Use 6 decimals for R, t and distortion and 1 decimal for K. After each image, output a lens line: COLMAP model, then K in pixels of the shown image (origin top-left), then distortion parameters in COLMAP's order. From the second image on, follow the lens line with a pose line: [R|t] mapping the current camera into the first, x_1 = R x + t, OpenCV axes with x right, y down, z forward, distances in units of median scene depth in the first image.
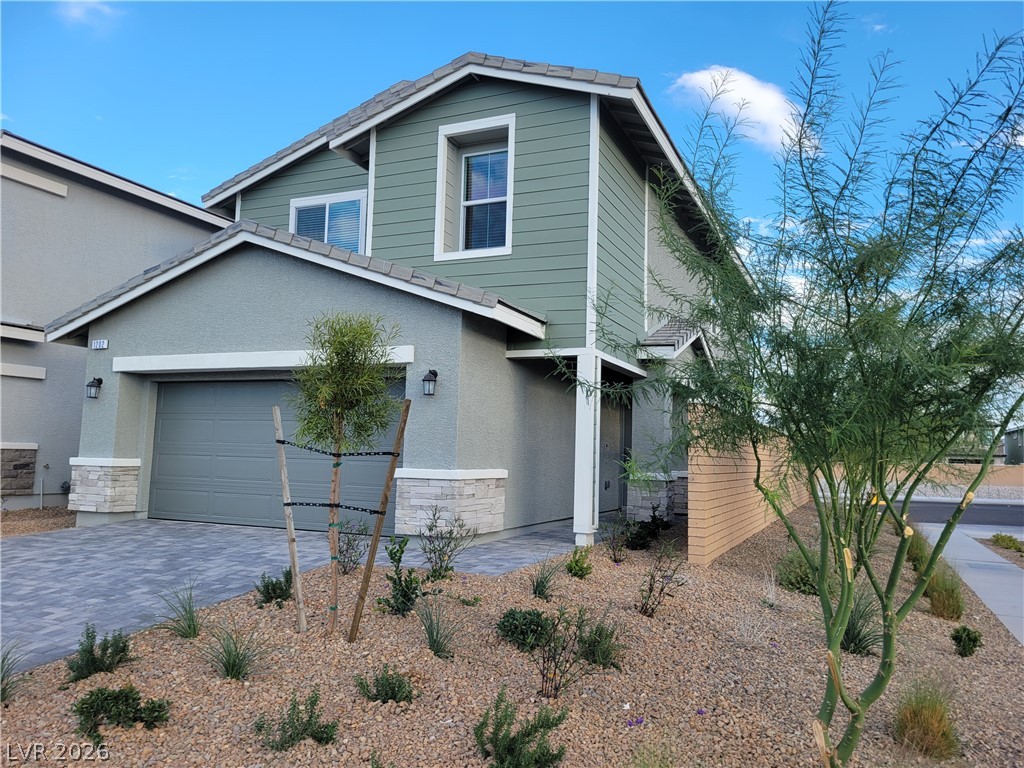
lens RADIAL K [[763.8, 0, 524.3], [0, 763.8, 377.2], [0, 0, 1]] dist [0.038157, 0.001871]
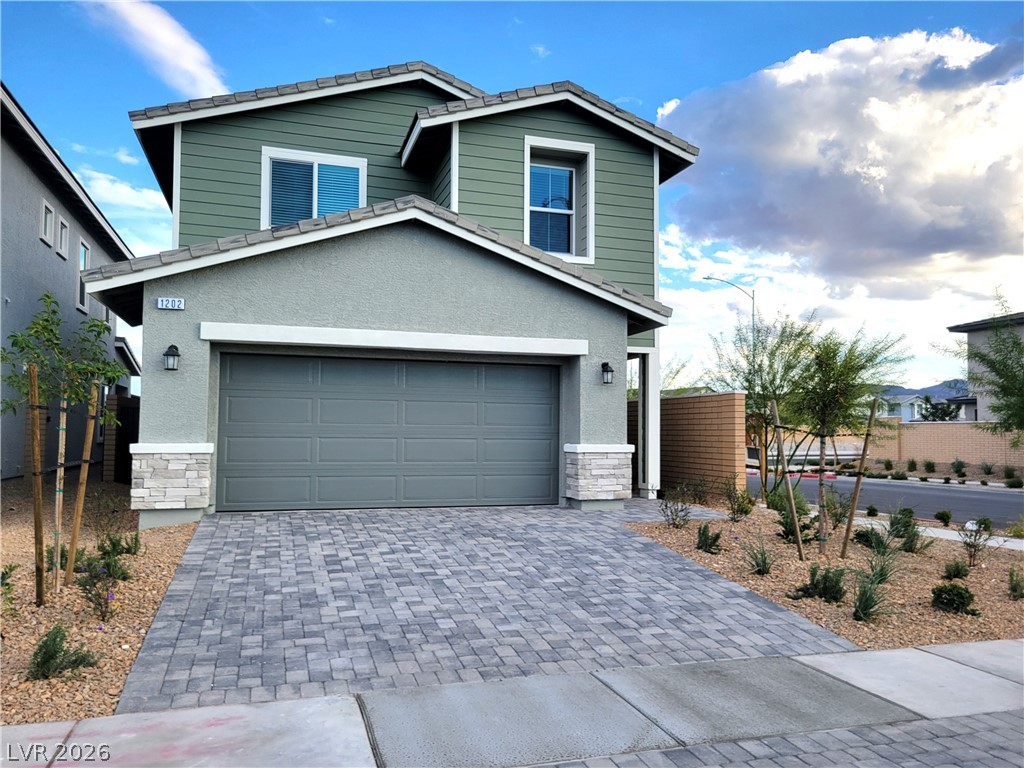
lens RADIAL K [[766.4, 0, 512.0], [0, 766.4, 384.0], [0, 0, 1]] dist [0.042968, 0.001247]
pose [[0.748057, 0.020563, 0.663316, -0.844283], [-0.057183, 0.997800, 0.033556, -0.006141], [-0.661166, -0.063033, 0.747587, 0.160524]]
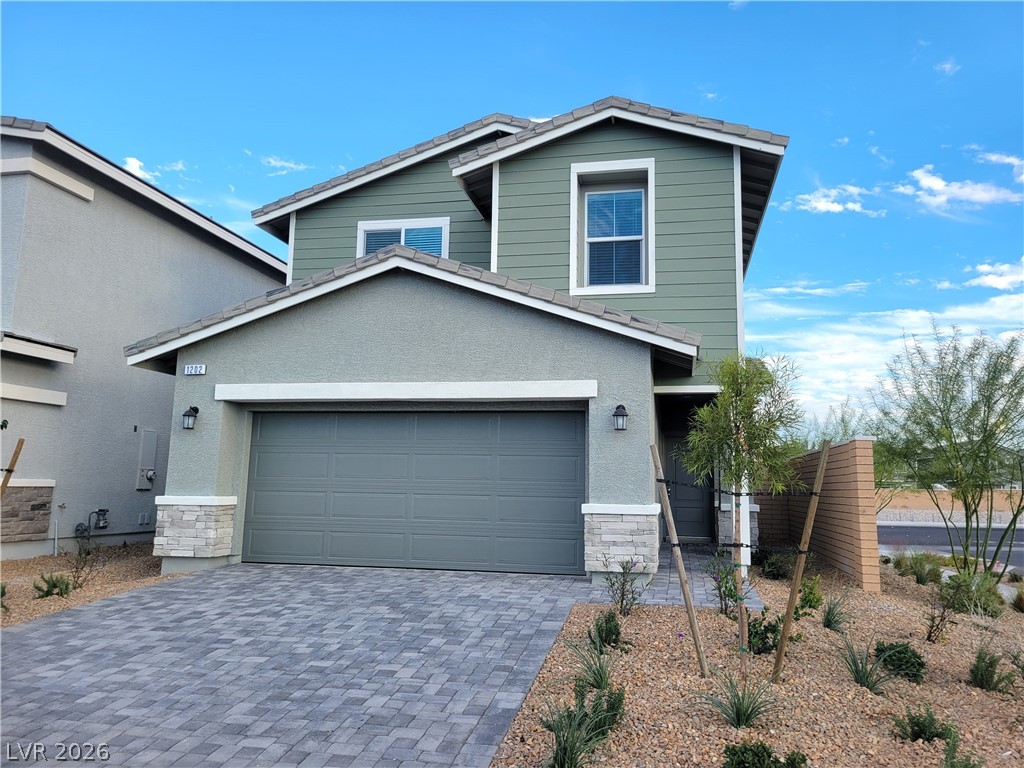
lens RADIAL K [[760.5, 0, 528.5], [0, 760.5, 366.6], [0, 0, 1]] dist [0.048073, 0.000556]
pose [[0.975349, 0.025380, 0.219201, -0.377456], [-0.014457, 0.998579, -0.051292, -0.005548], [-0.220192, 0.046858, 0.974331, 0.038700]]
